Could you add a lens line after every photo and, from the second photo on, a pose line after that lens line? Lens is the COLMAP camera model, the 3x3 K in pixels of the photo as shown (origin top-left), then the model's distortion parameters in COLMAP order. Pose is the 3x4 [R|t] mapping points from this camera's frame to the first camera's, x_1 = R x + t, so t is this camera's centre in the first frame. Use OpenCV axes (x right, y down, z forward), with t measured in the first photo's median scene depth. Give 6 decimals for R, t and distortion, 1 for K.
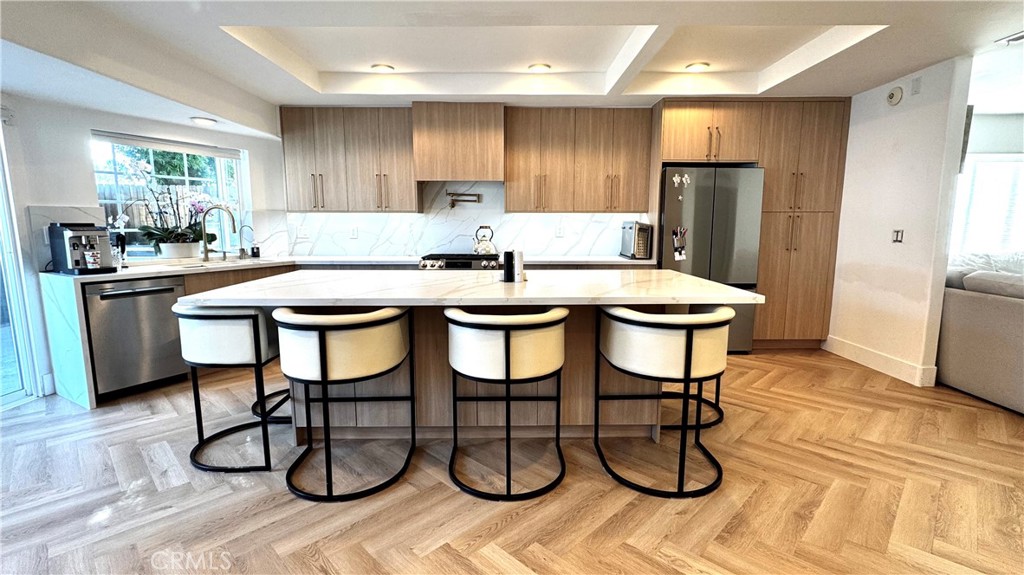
lens RADIAL K [[464.7, 0, 511.0], [0, 464.7, 287.3], [0, 0, 1]] dist [-0.003074, 0.000110]
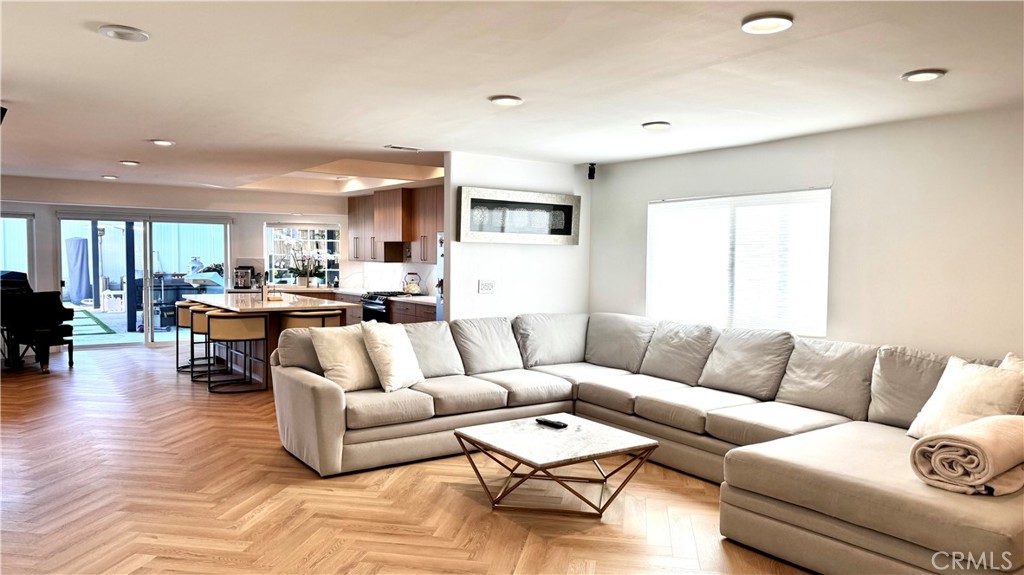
lens RADIAL K [[713.2, 0, 510.4], [0, 713.2, 291.1], [0, 0, 1]] dist [0.129169, -0.206423]
pose [[0.570747, 0.049664, -0.819623, 1.978329], [-0.123819, 0.991961, -0.026115, -0.064487], [0.811737, 0.116390, 0.572308, 0.043563]]
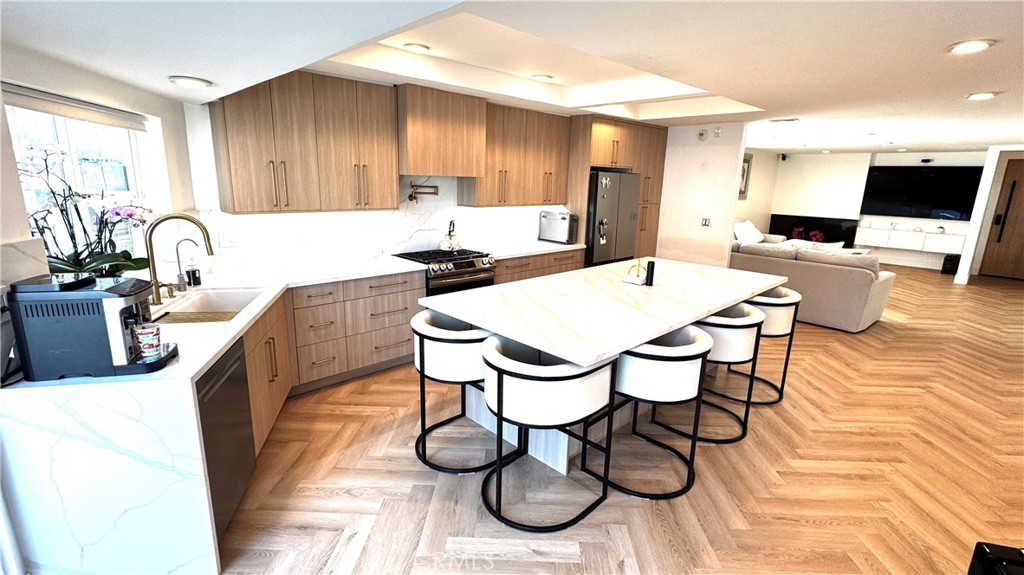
lens RADIAL K [[464.7, 0, 511.0], [0, 464.7, 287.3], [0, 0, 1]] dist [-0.003074, 0.000110]
pose [[0.726082, -0.139355, 0.673339, -0.696837], [0.068140, 0.989010, 0.131210, -0.122160], [-0.684224, -0.049387, 0.727598, 0.214644]]
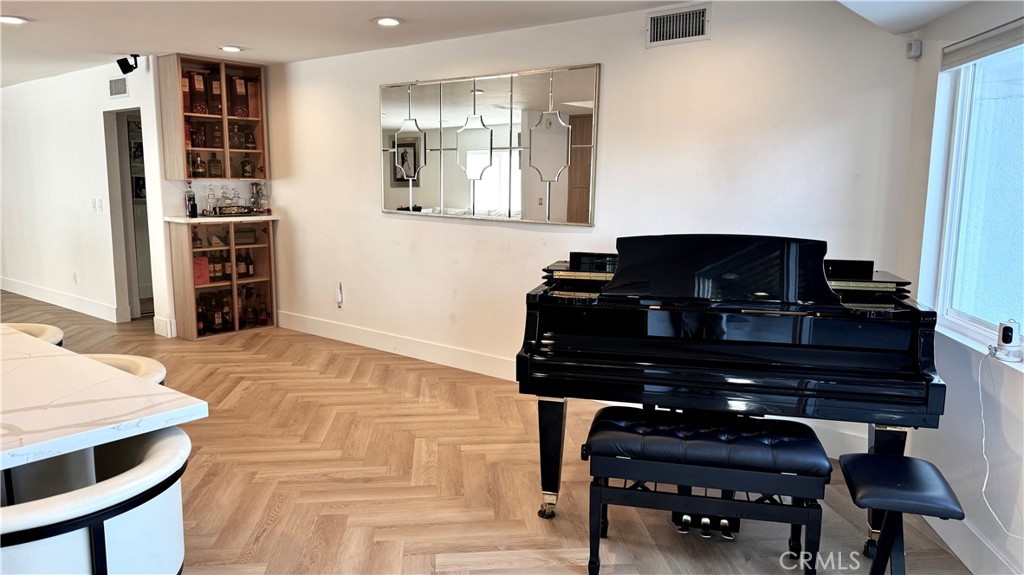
lens RADIAL K [[713.2, 0, 510.4], [0, 713.2, 291.1], [0, 0, 1]] dist [0.129169, -0.206423]
pose [[-0.770493, -0.103165, 0.629045, -0.712794], [0.081522, 0.962767, 0.257748, -0.132844], [-0.632214, 0.249874, -0.733395, 0.654509]]
